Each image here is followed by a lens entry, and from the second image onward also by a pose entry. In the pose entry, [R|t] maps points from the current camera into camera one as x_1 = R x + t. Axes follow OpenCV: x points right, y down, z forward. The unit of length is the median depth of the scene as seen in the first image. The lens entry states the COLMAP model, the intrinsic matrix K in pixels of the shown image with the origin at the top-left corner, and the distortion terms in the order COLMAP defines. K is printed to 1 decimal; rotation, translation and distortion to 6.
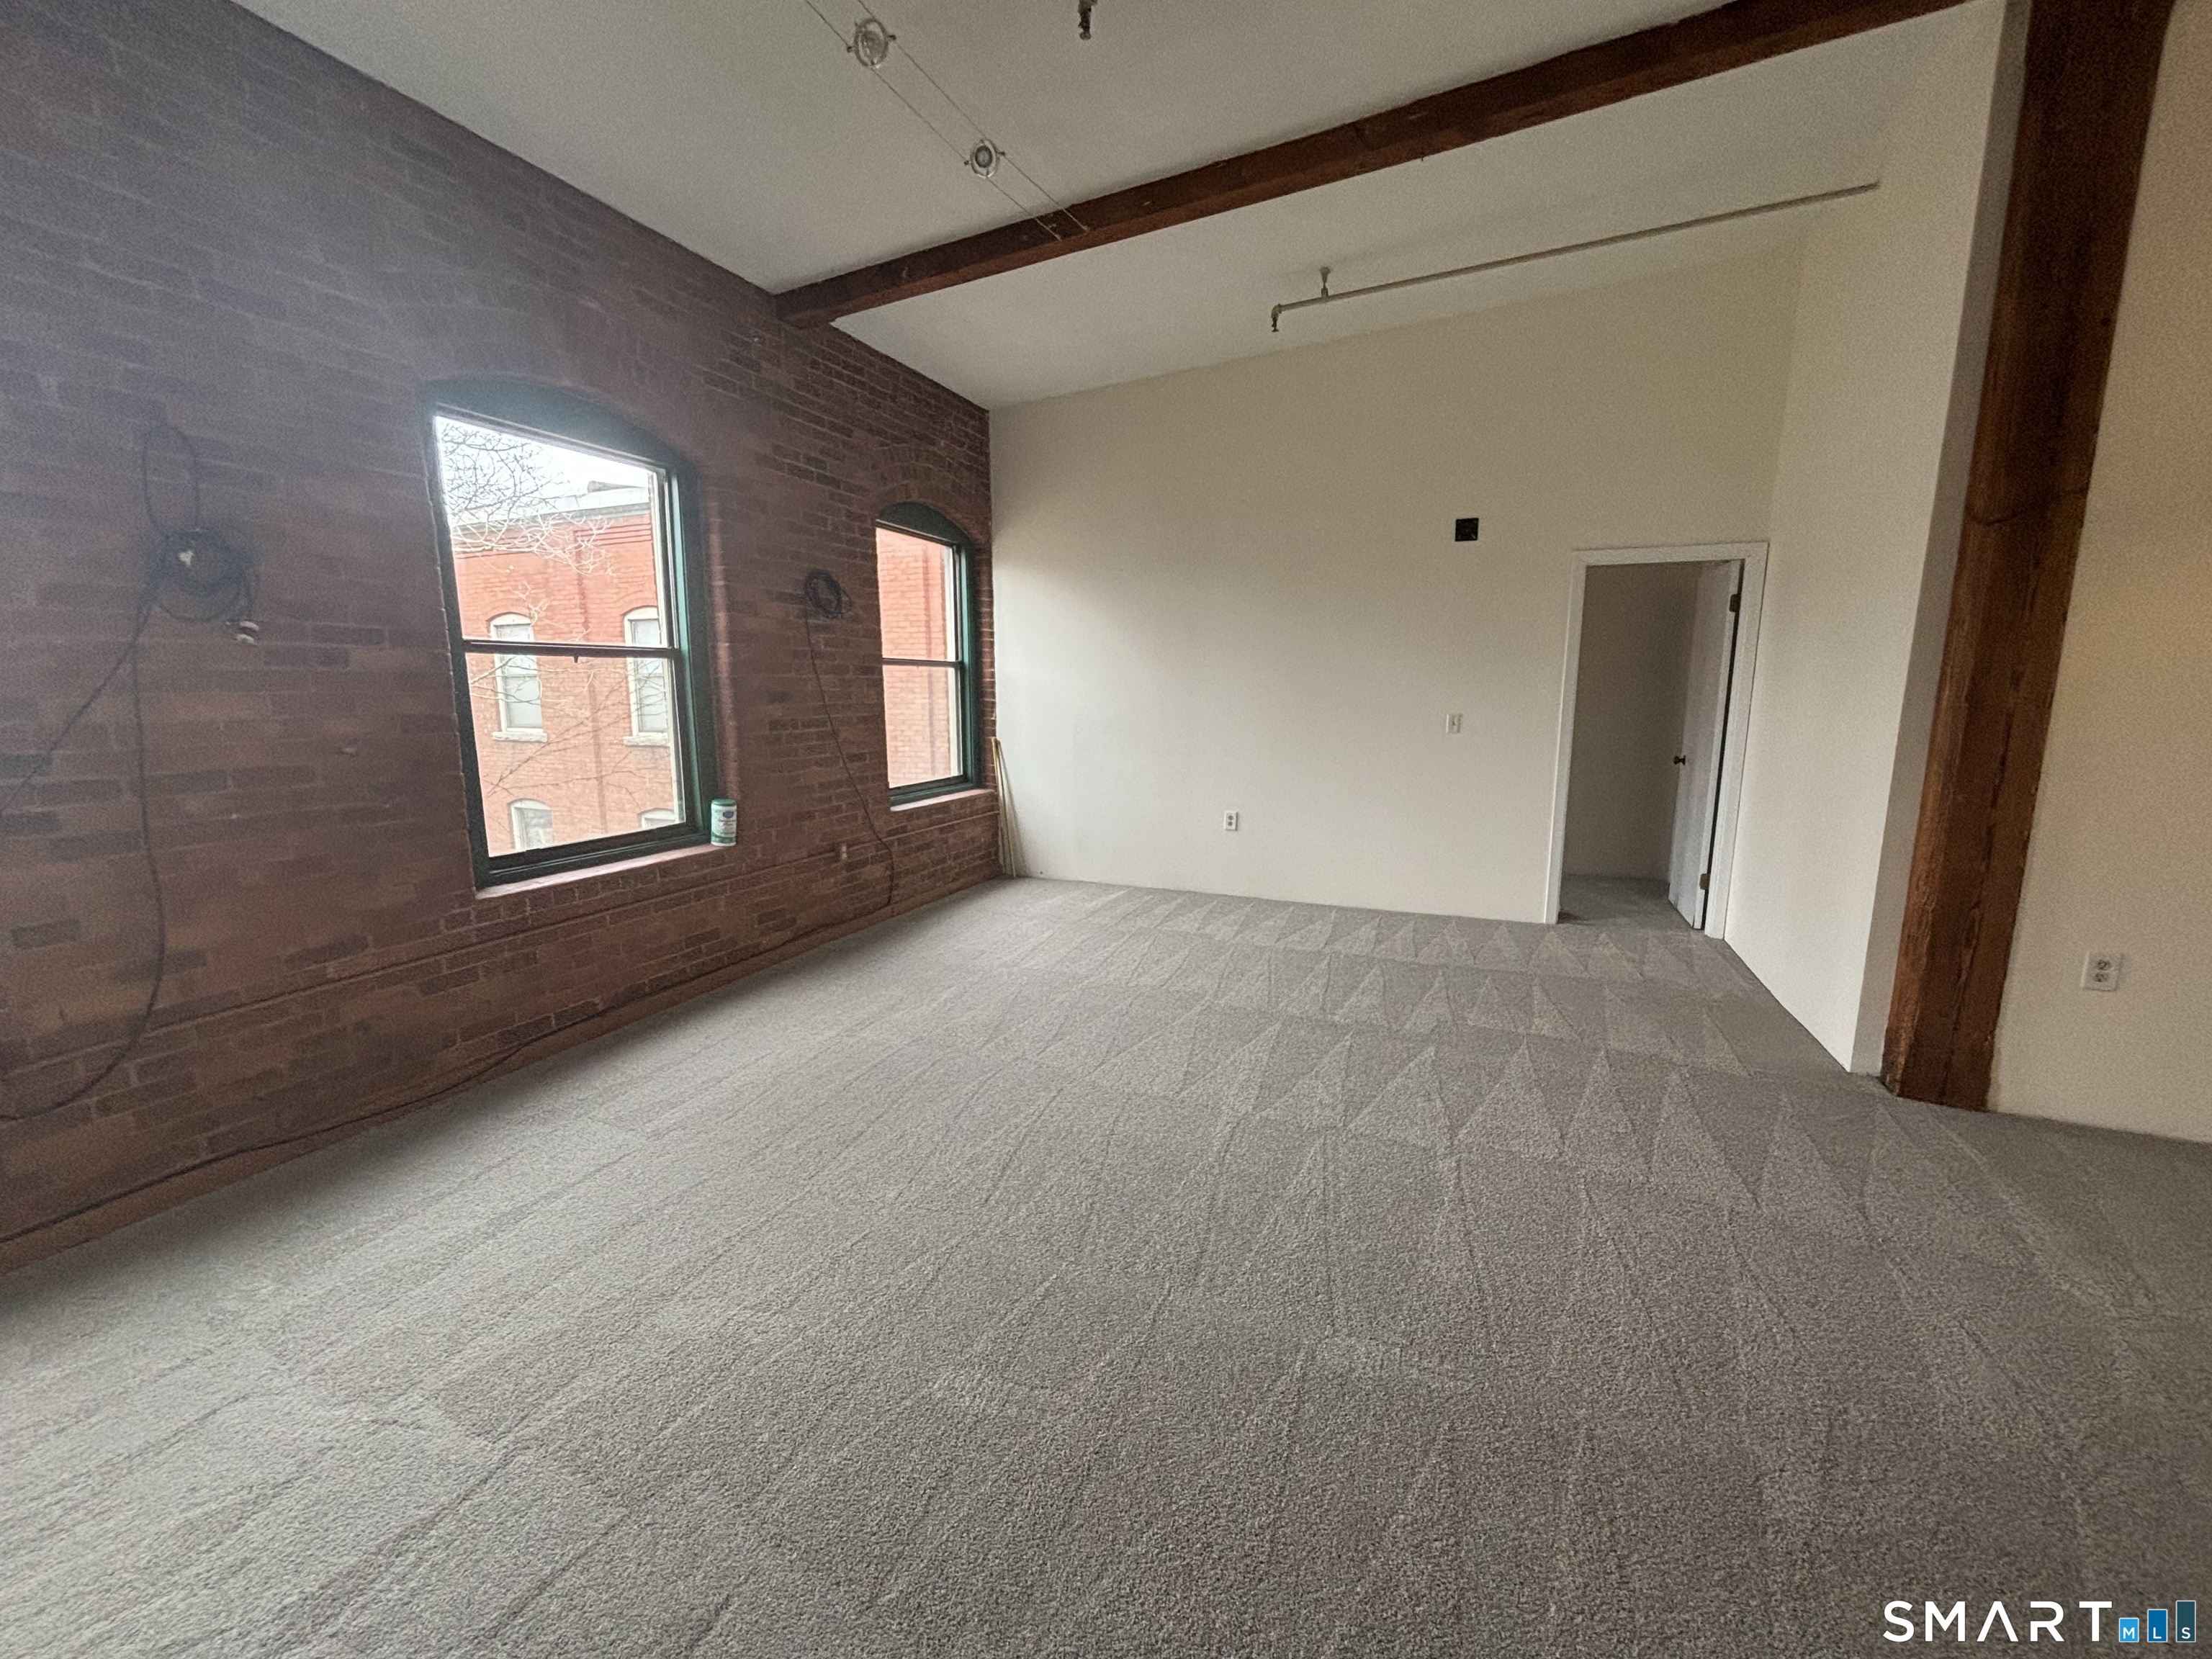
lens RADIAL K [[881.0, 0, 1099.2], [0, 881.0, 826.2], [0, 0, 1]] dist [0.027461, -0.014344]
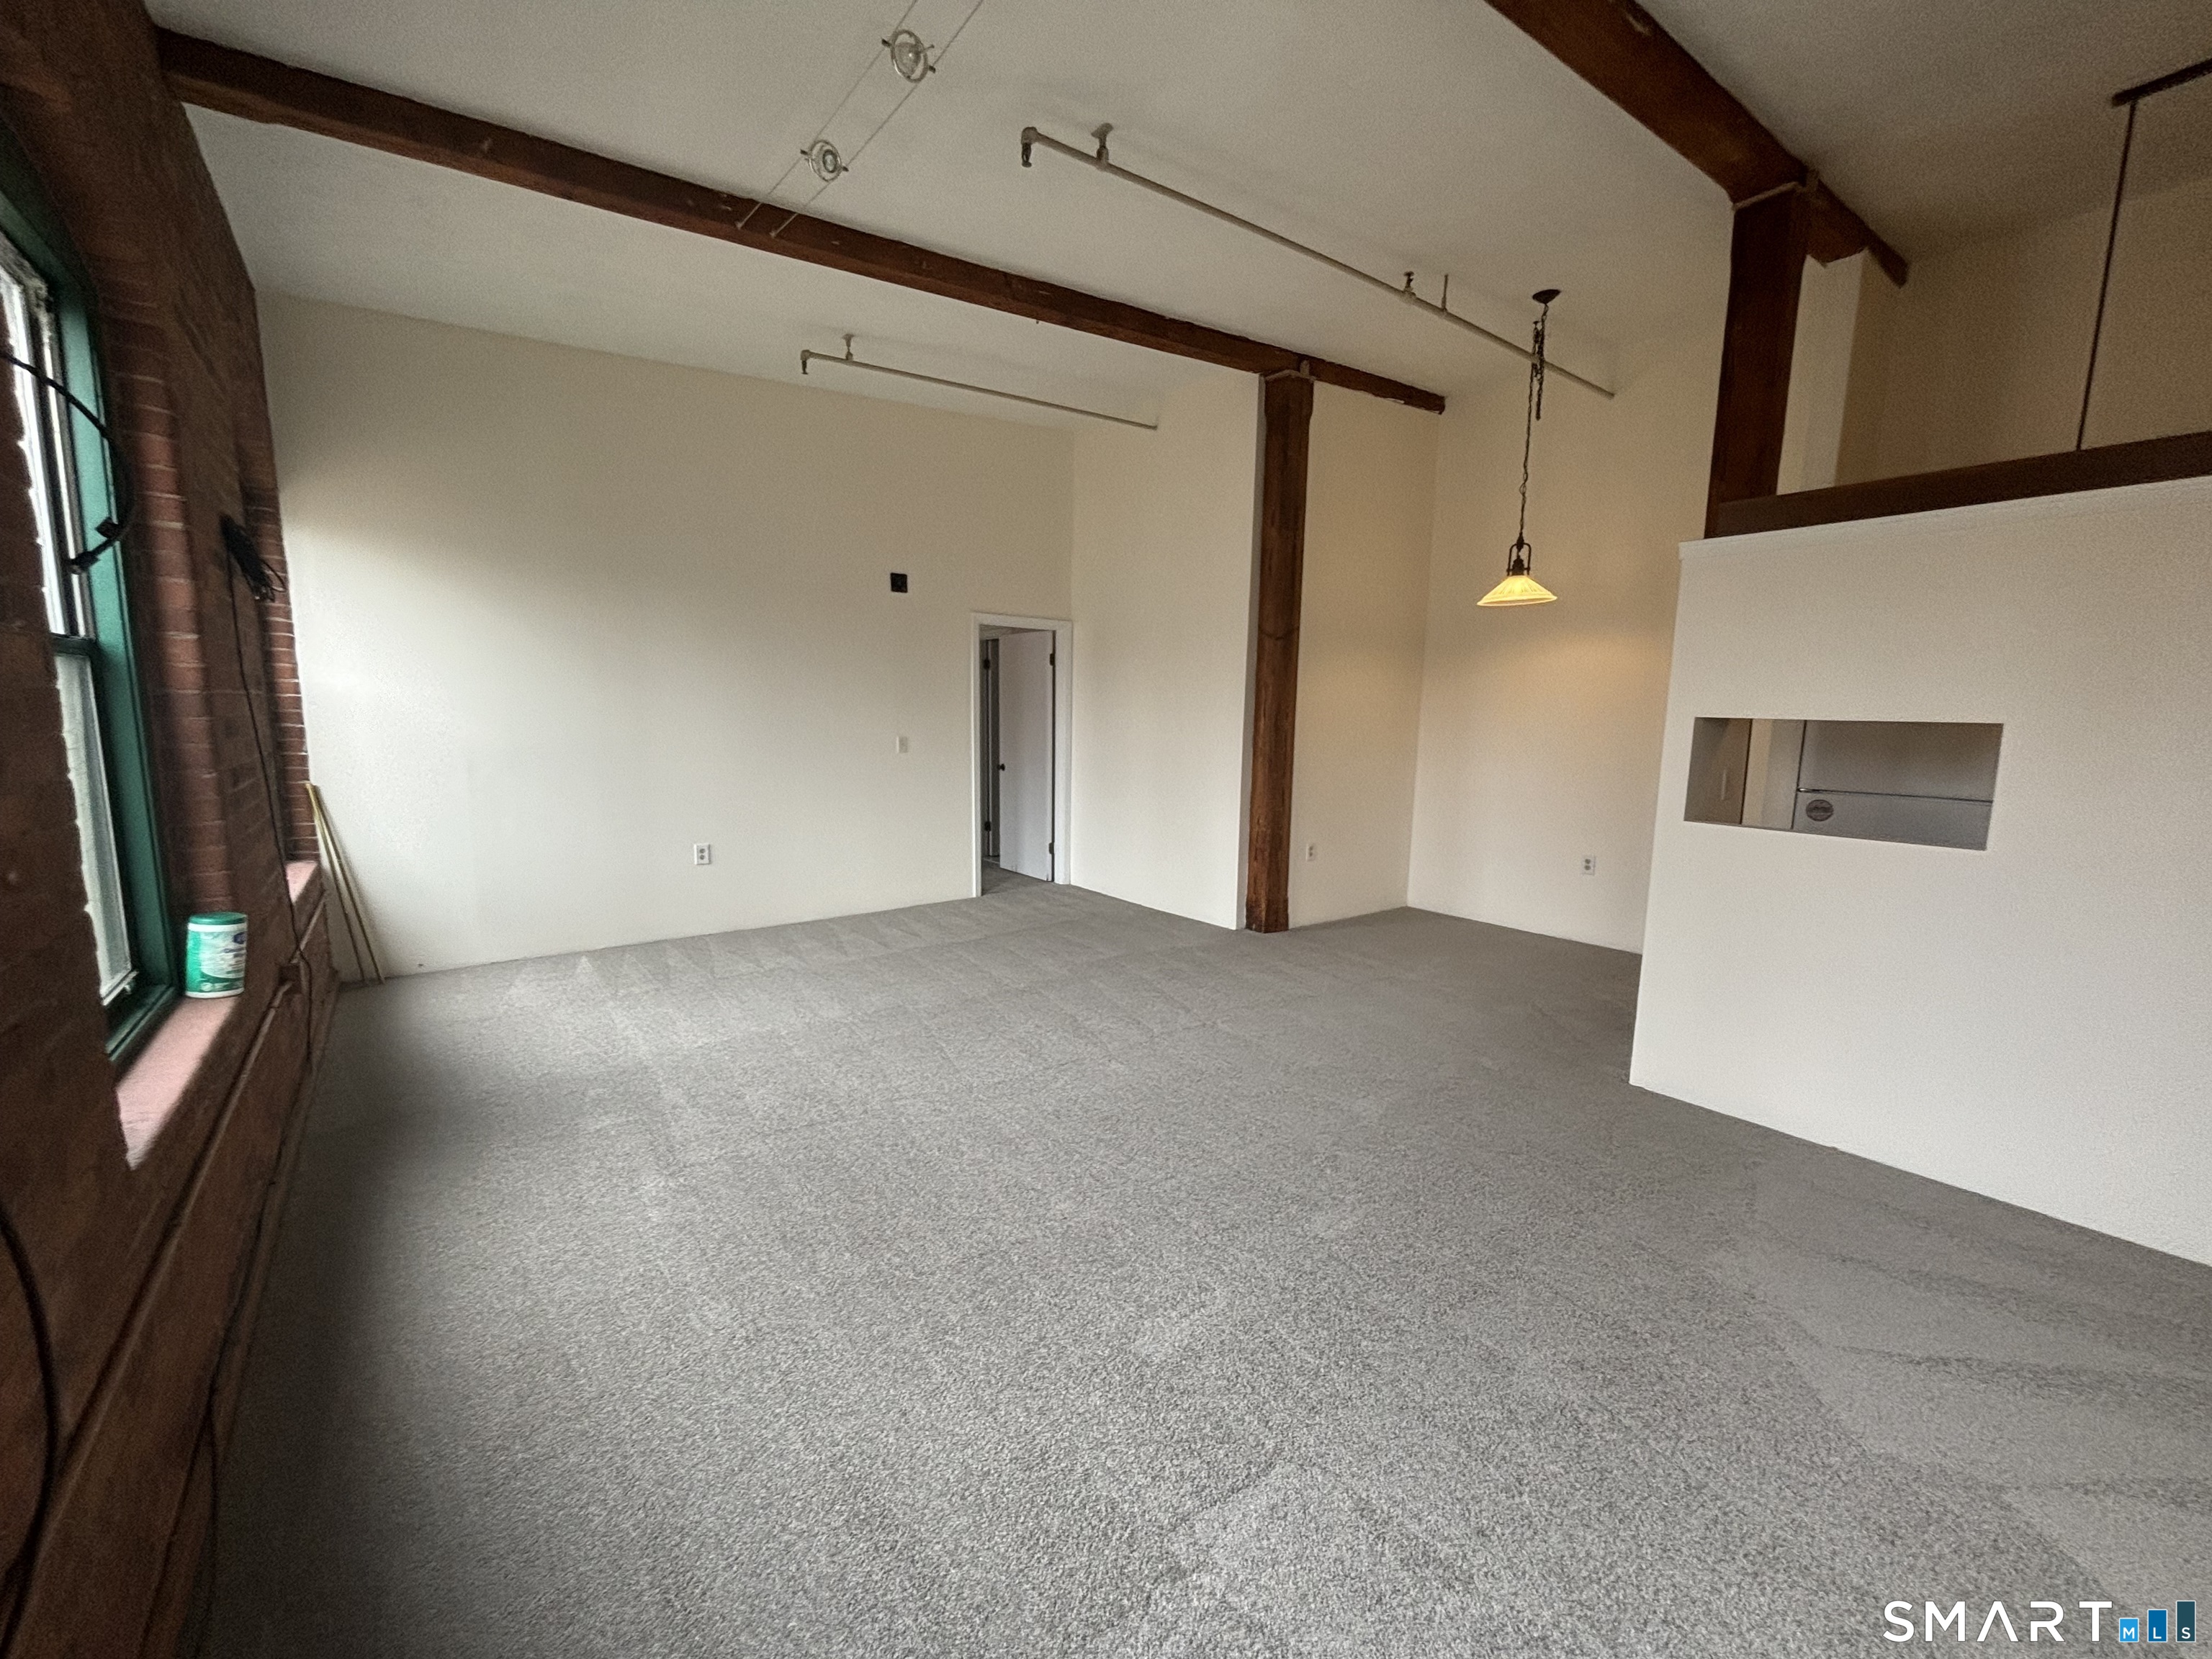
lens RADIAL K [[881.0, 0, 1099.2], [0, 881.0, 826.2], [0, 0, 1]] dist [0.027461, -0.014344]
pose [[0.499746, -0.106316, 0.859623, -0.581774], [0.122788, 0.991112, 0.051195, -0.042152], [-0.857425, 0.079967, 0.508358, 0.218007]]
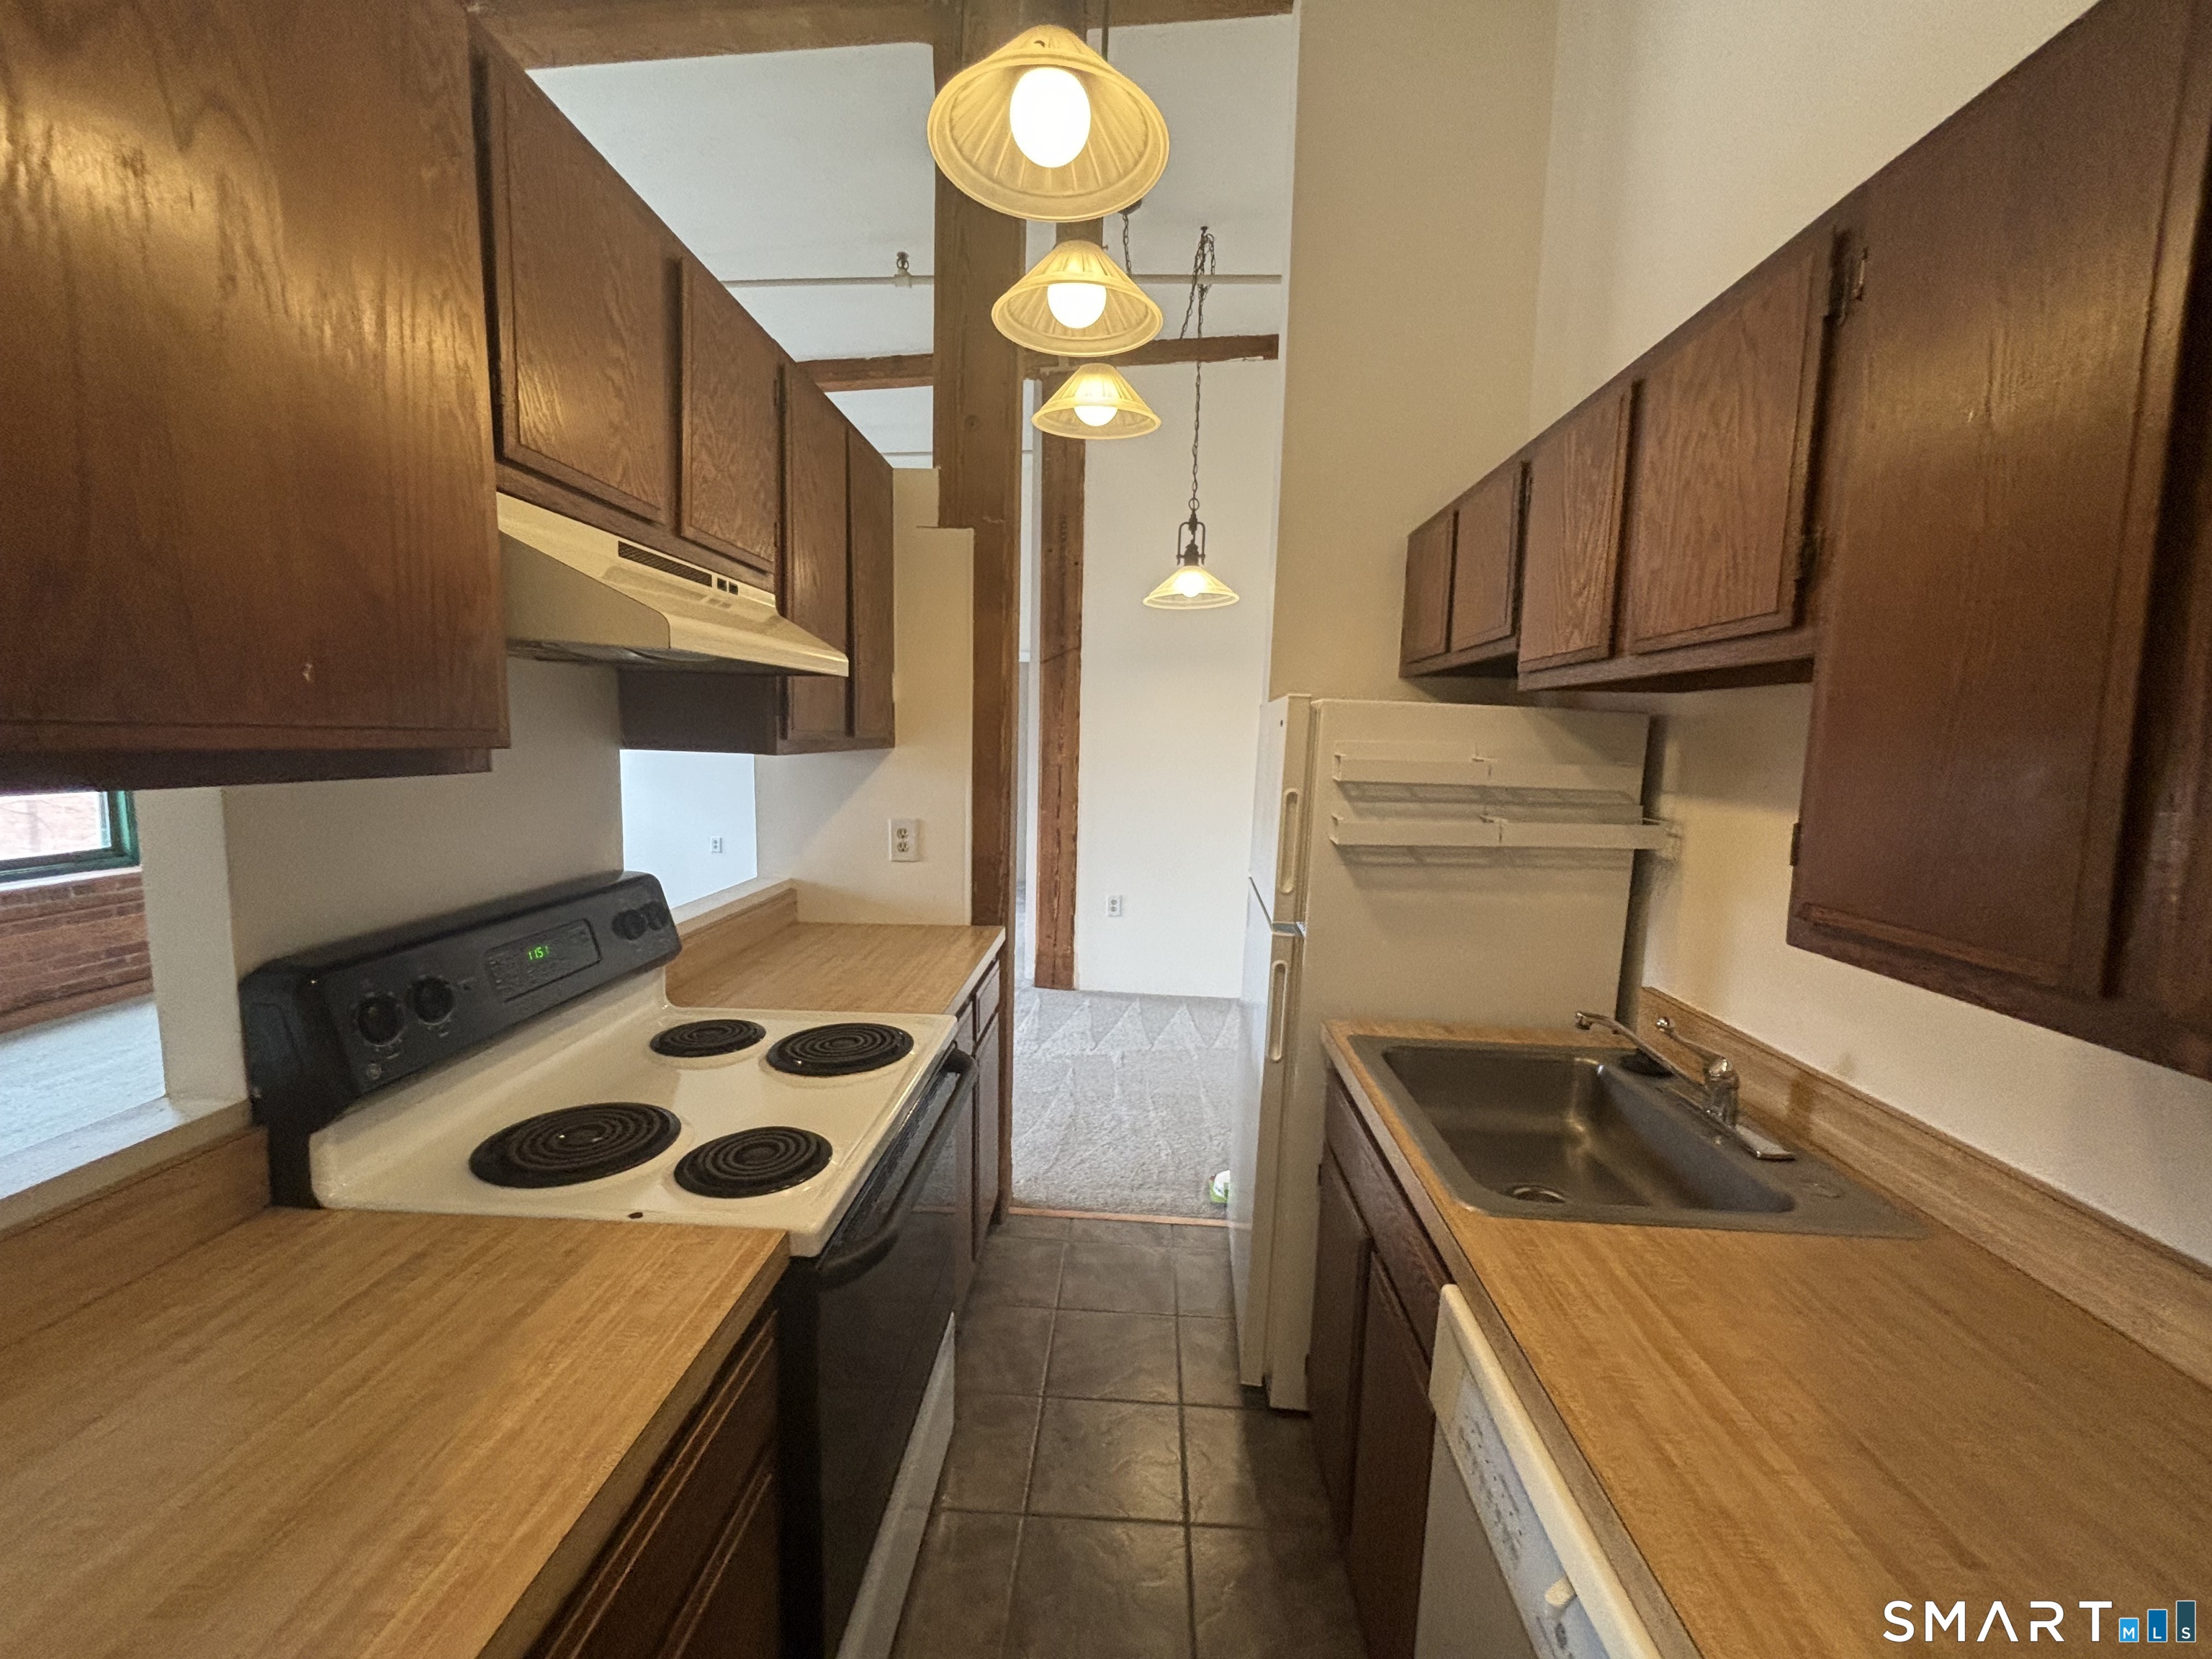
lens RADIAL K [[881.0, 0, 1099.2], [0, 881.0, 826.2], [0, 0, 1]] dist [0.027461, -0.014344]
pose [[0.941396, -0.009489, 0.337170, 0.298429], [0.026411, 0.998609, -0.045637, 0.049406], [-0.336268, 0.051868, 0.940337, -0.433999]]
